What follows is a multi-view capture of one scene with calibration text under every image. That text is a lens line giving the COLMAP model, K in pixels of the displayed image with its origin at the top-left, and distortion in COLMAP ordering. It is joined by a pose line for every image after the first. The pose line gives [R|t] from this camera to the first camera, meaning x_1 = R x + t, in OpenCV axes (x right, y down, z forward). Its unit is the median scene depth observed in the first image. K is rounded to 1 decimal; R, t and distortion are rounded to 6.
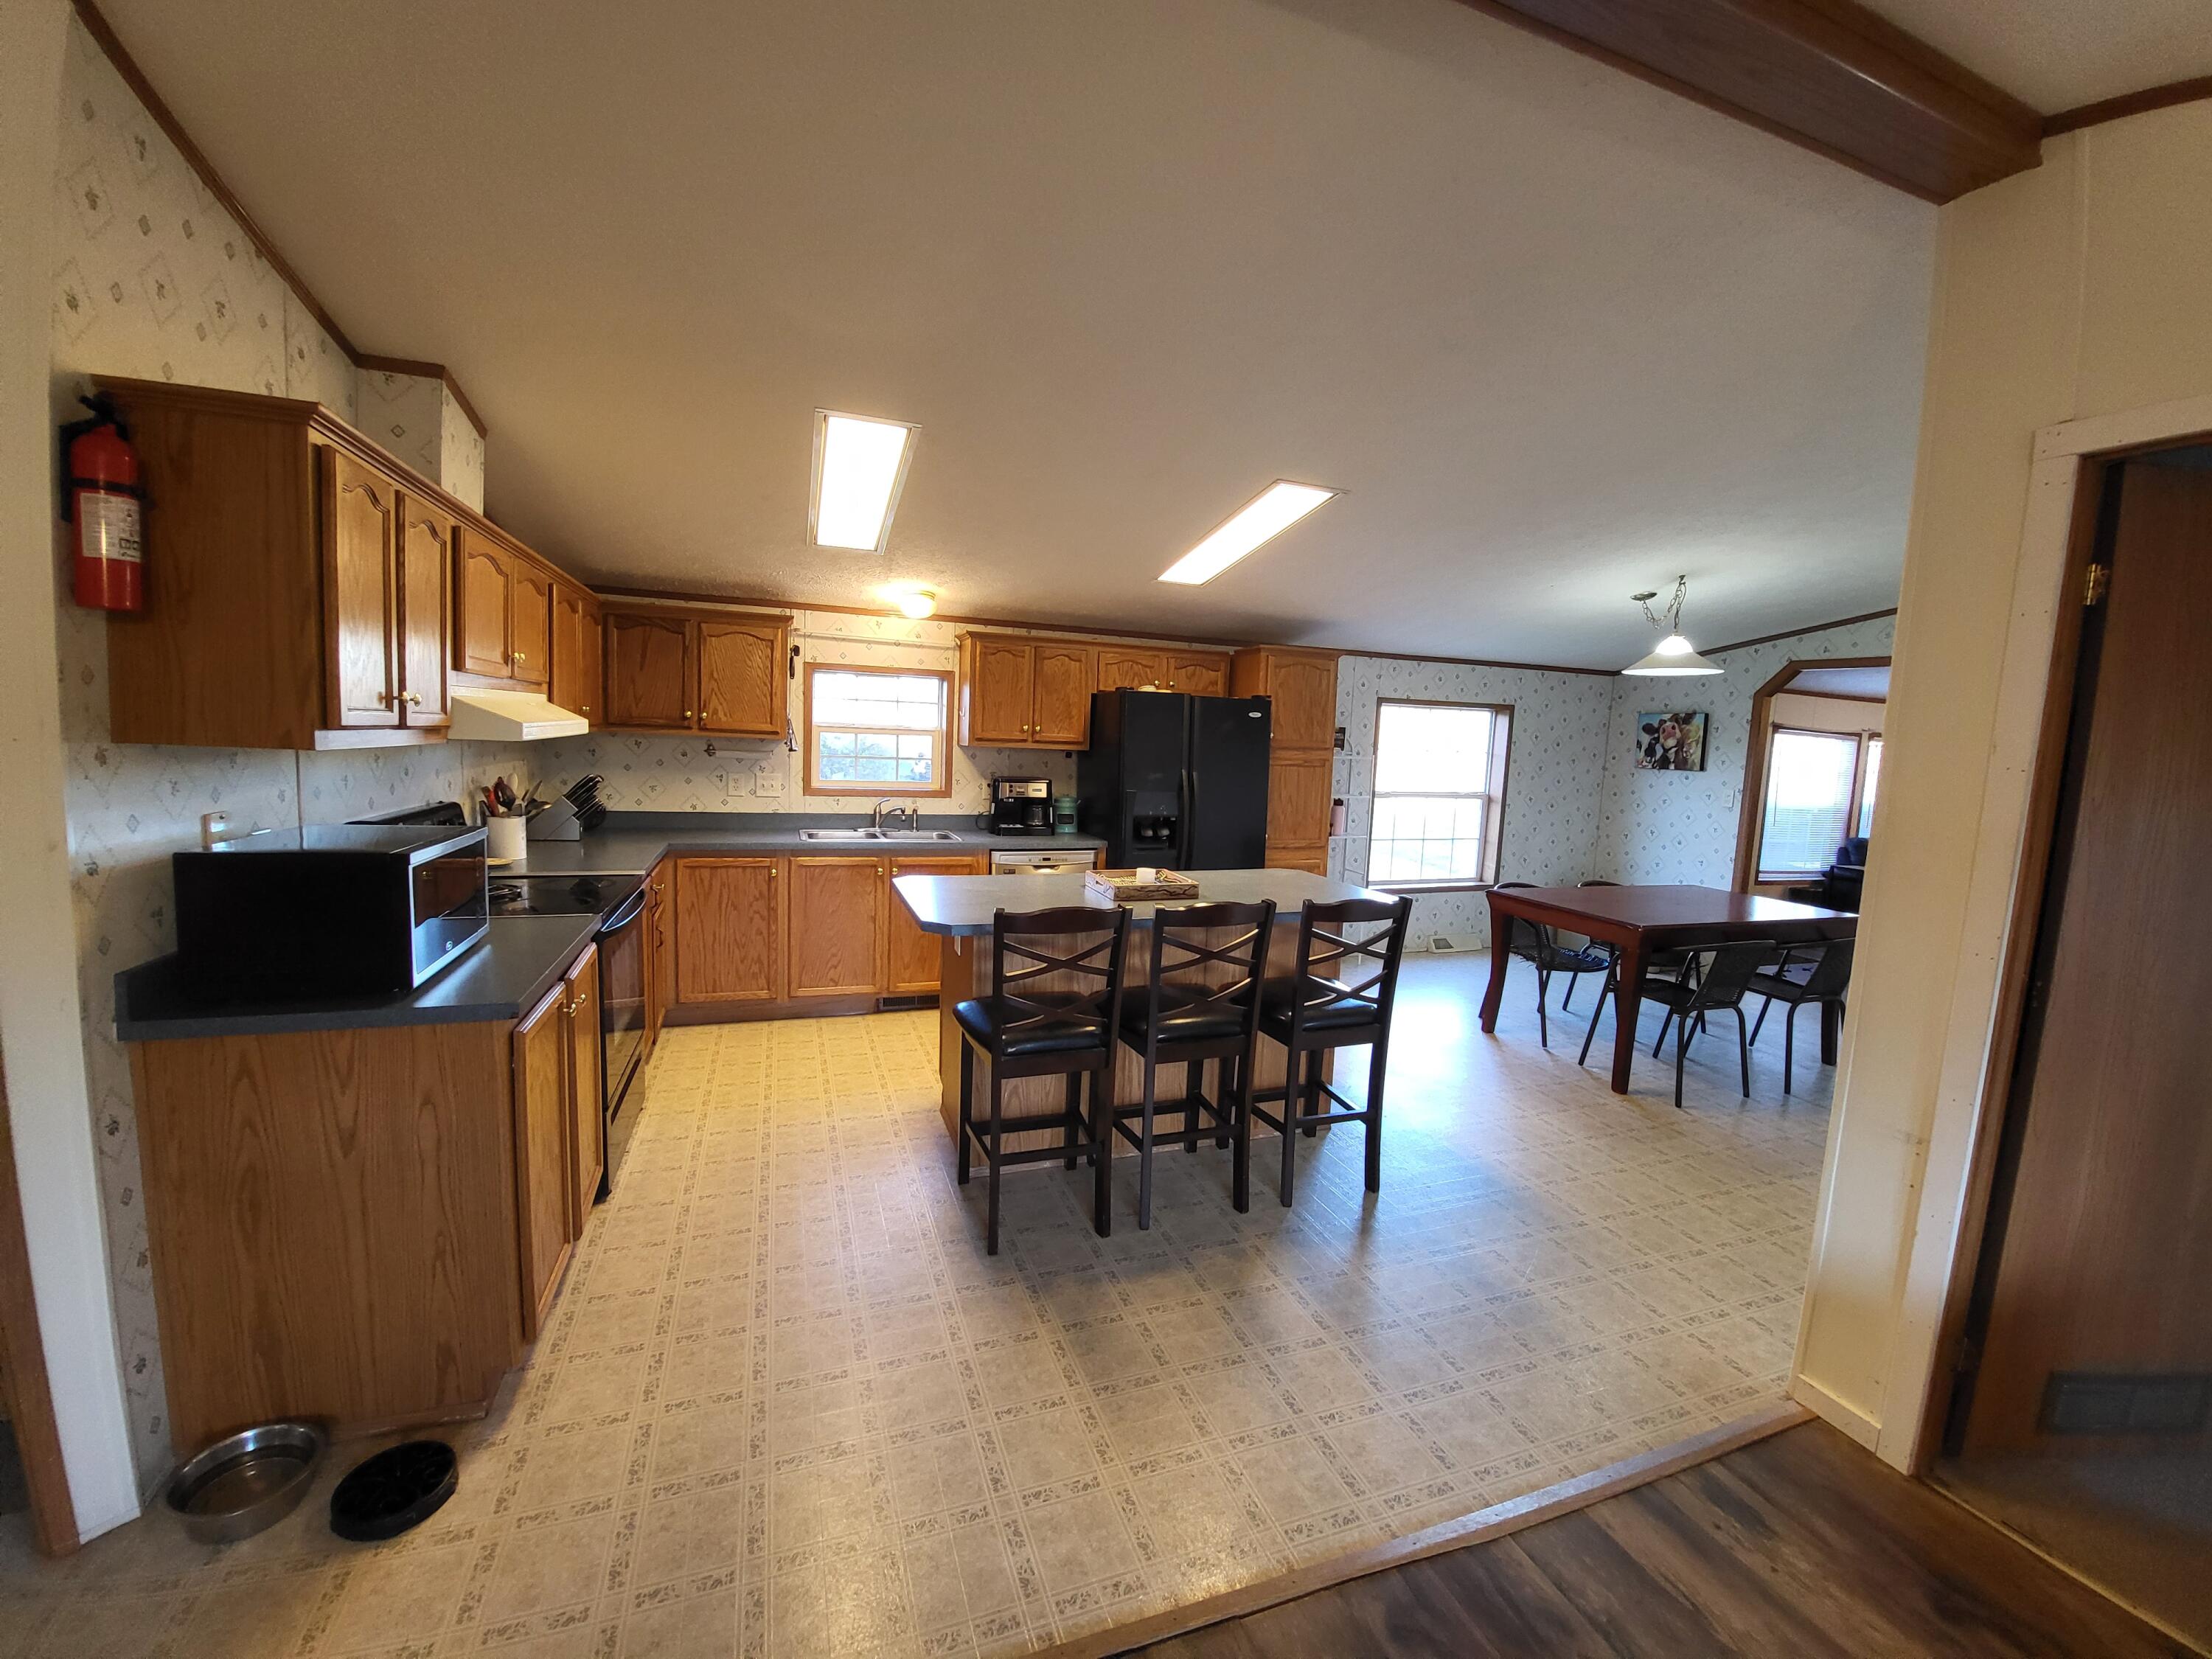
lens RADIAL K [[878.7, 0, 1097.4], [0, 878.7, 828.9], [0, 0, 1]] dist [0.001889, -0.012479]
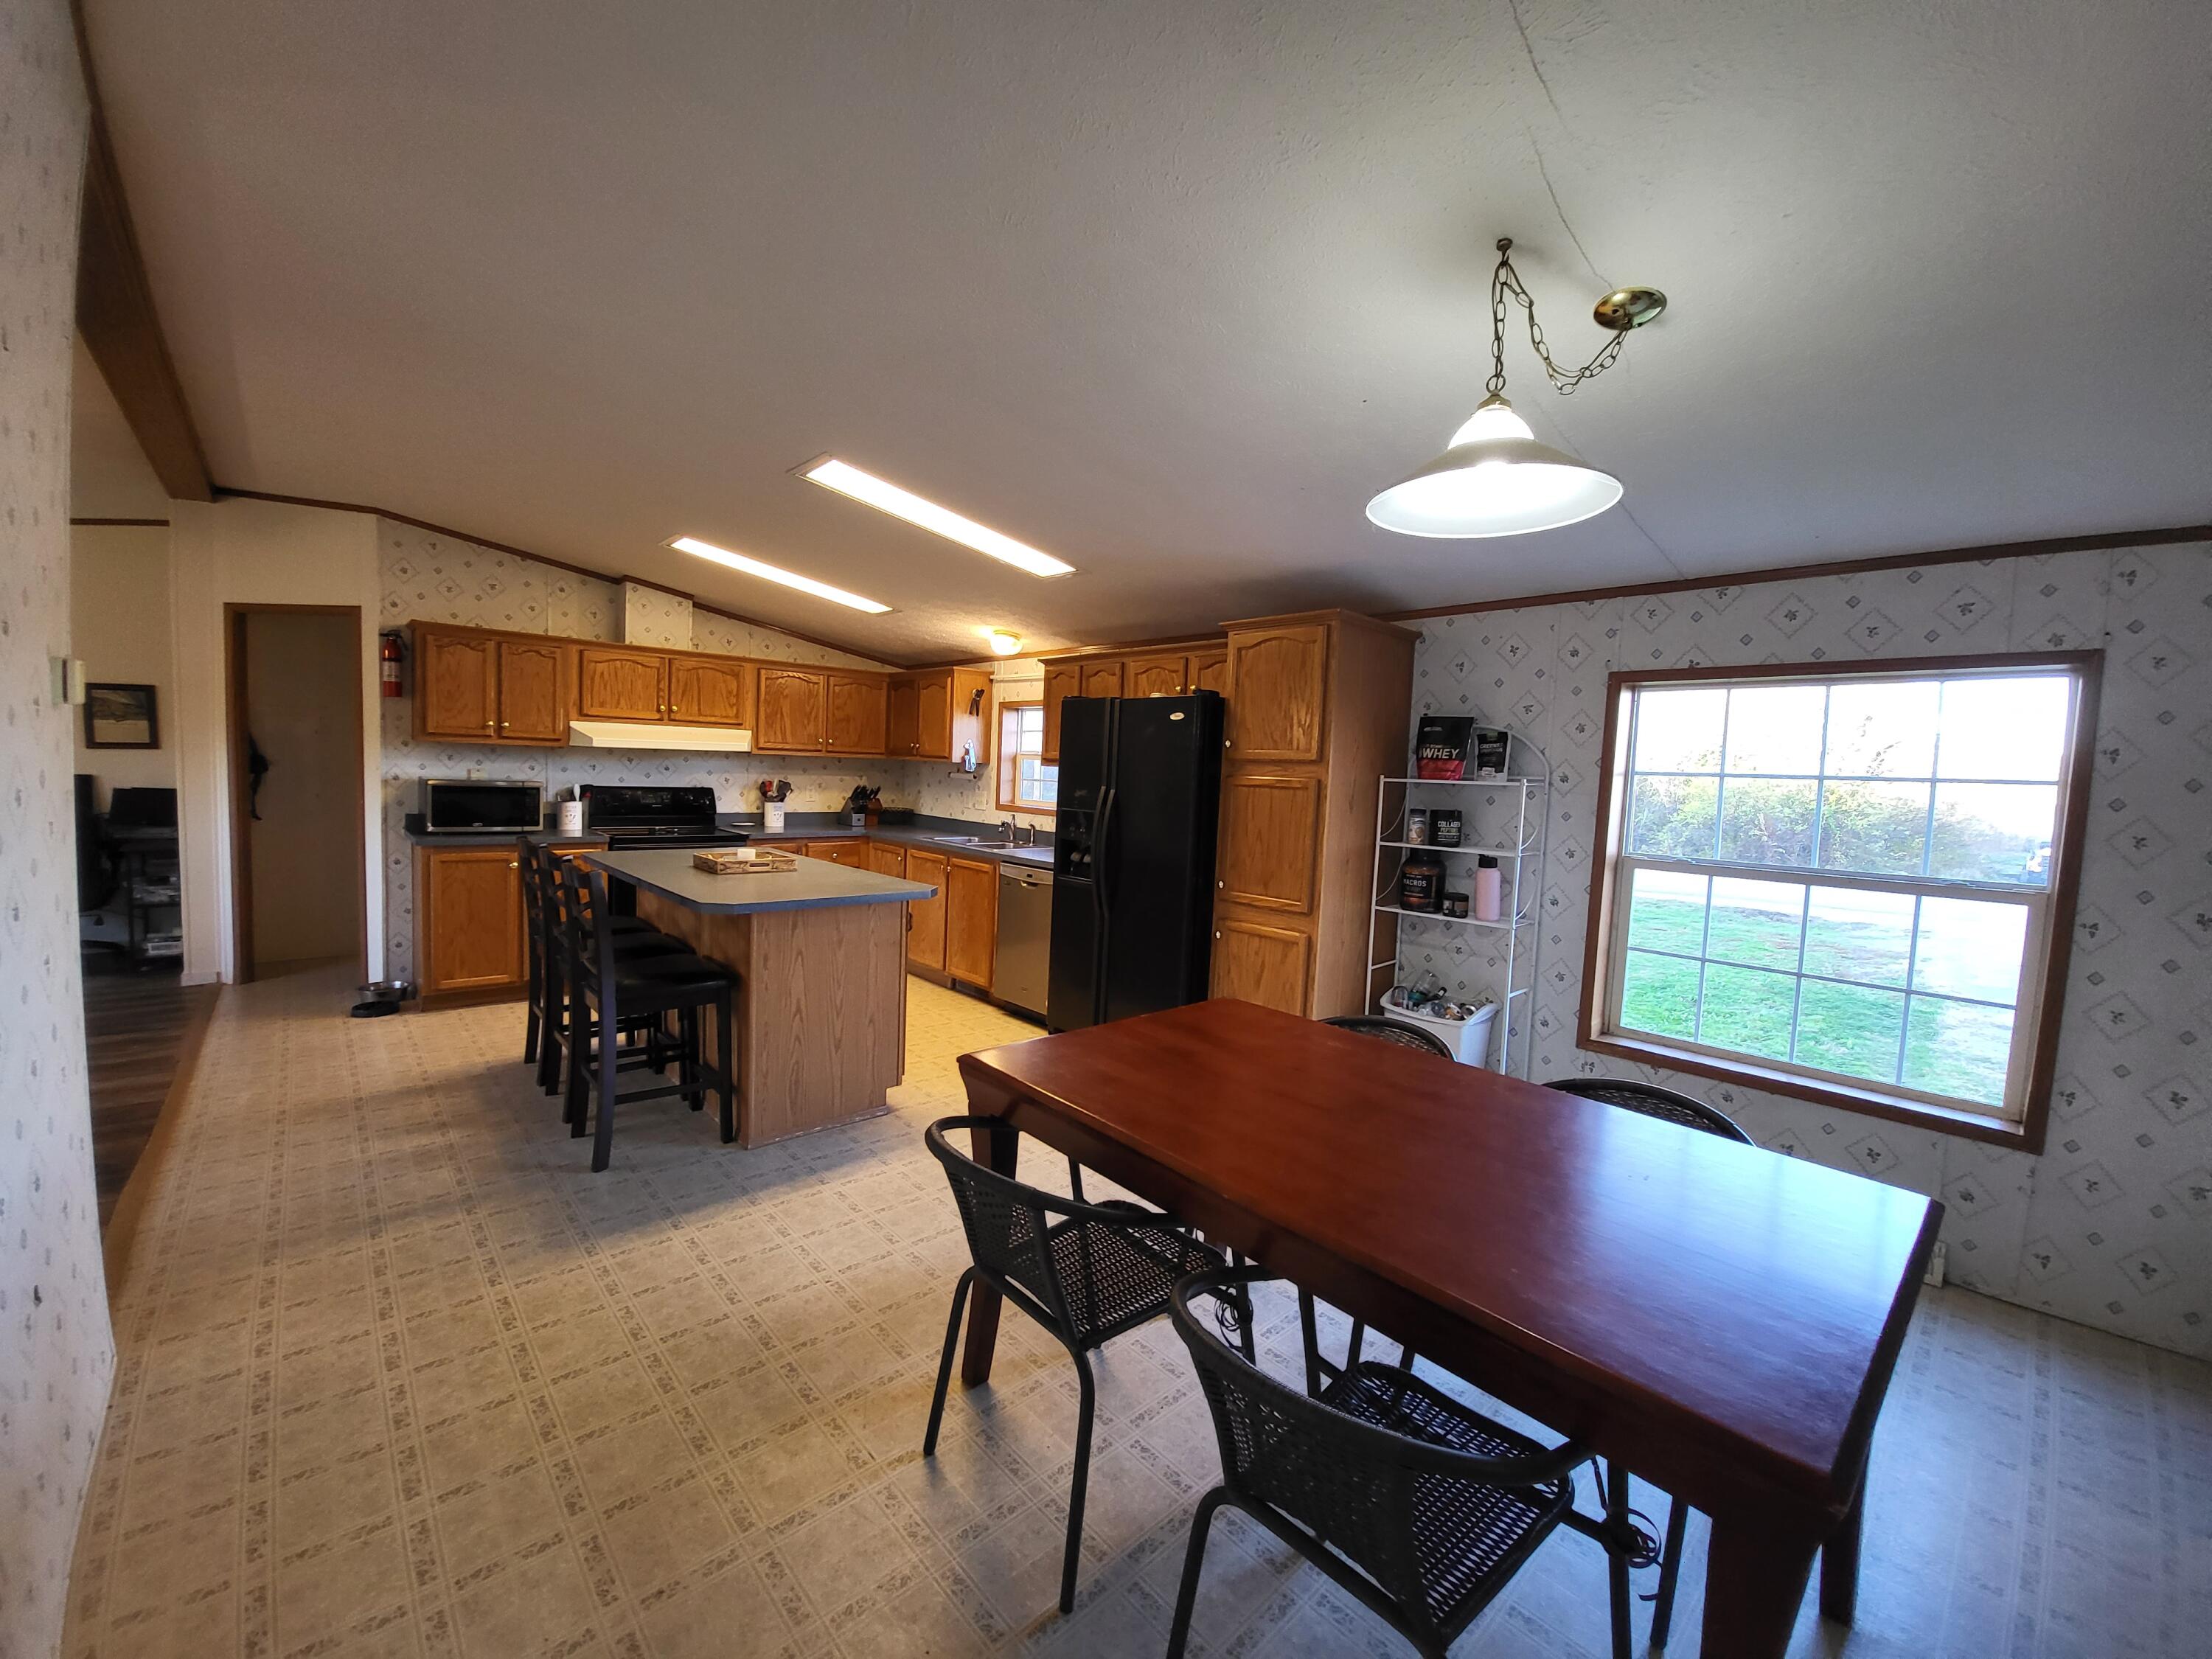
lens RADIAL K [[878.7, 0, 1097.4], [0, 878.7, 828.9], [0, 0, 1]] dist [0.001889, -0.012479]
pose [[0.376233, 0.039059, -0.925701, 0.855191], [-0.123254, 0.992341, -0.008223, -0.018505], [0.918290, 0.117190, 0.378166, 0.659563]]
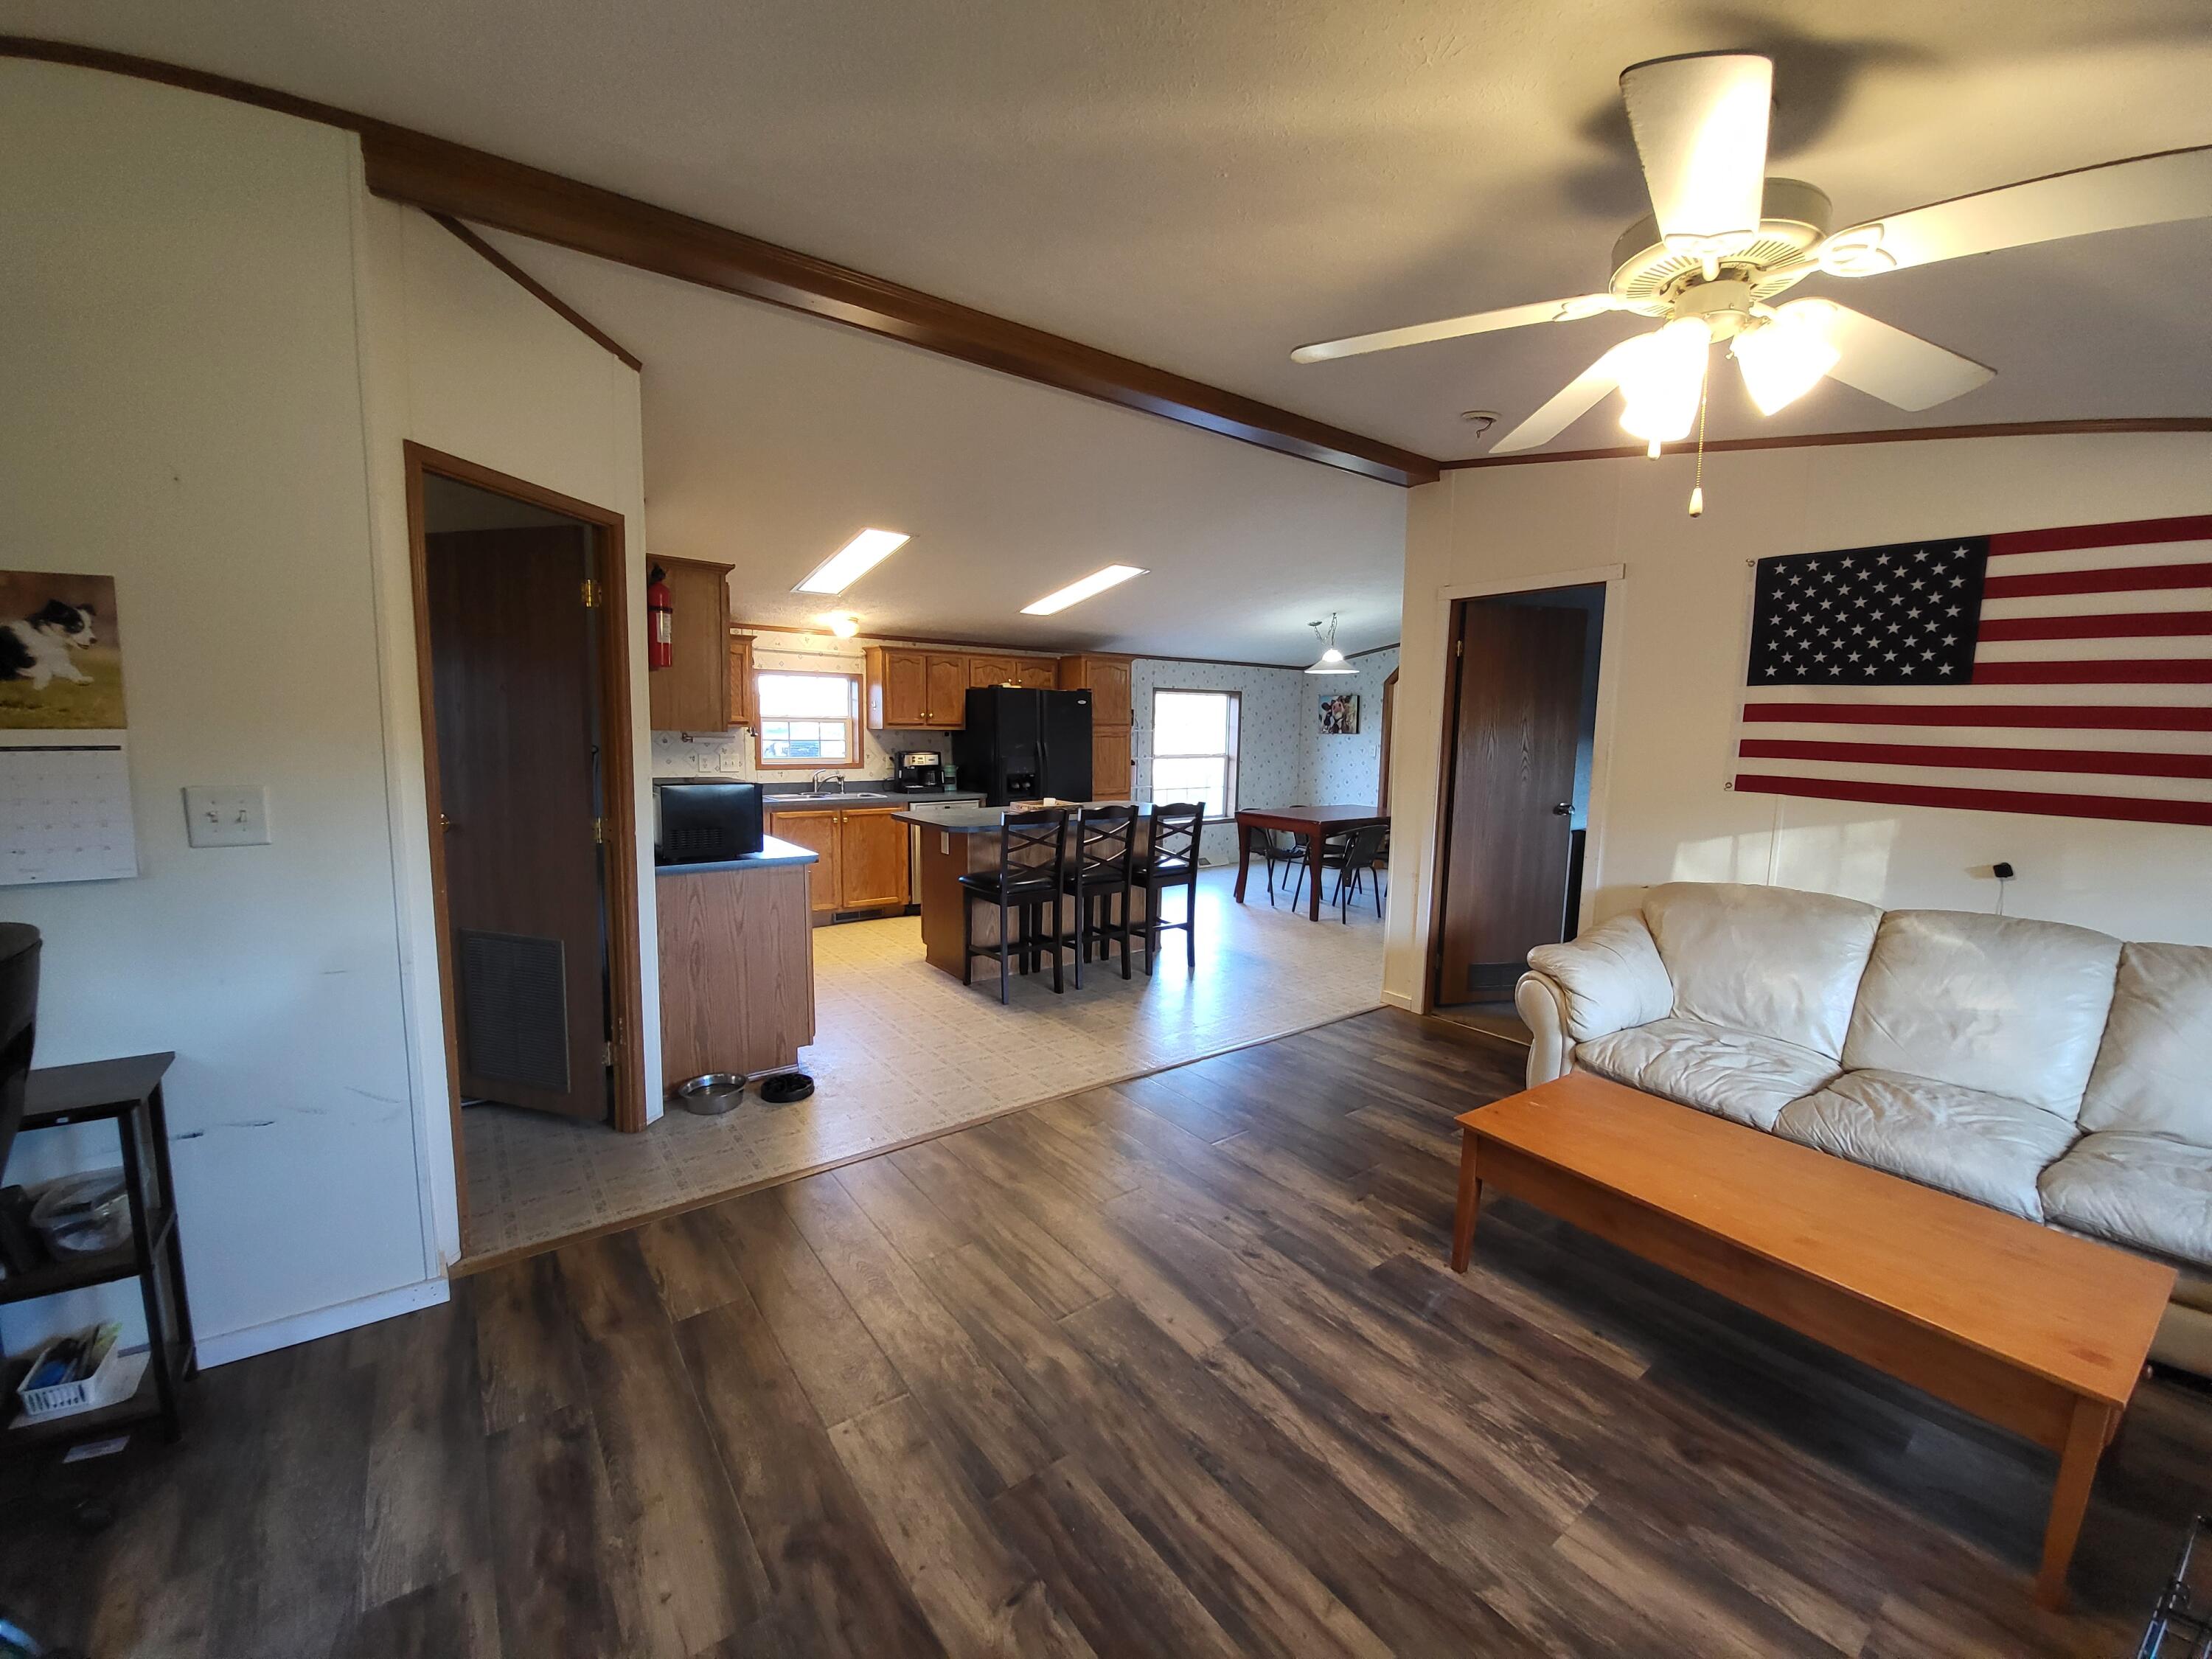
lens RADIAL K [[888.4, 0, 1106.0], [0, 888.4, 829.5], [0, 0, 1]] dist [-0.026099, 0.000051]
pose [[0.954761, -0.059671, 0.291327, -0.222380], [0.054561, 0.998181, 0.025640, 0.044670], [-0.292327, -0.008585, 0.956280, -0.416357]]
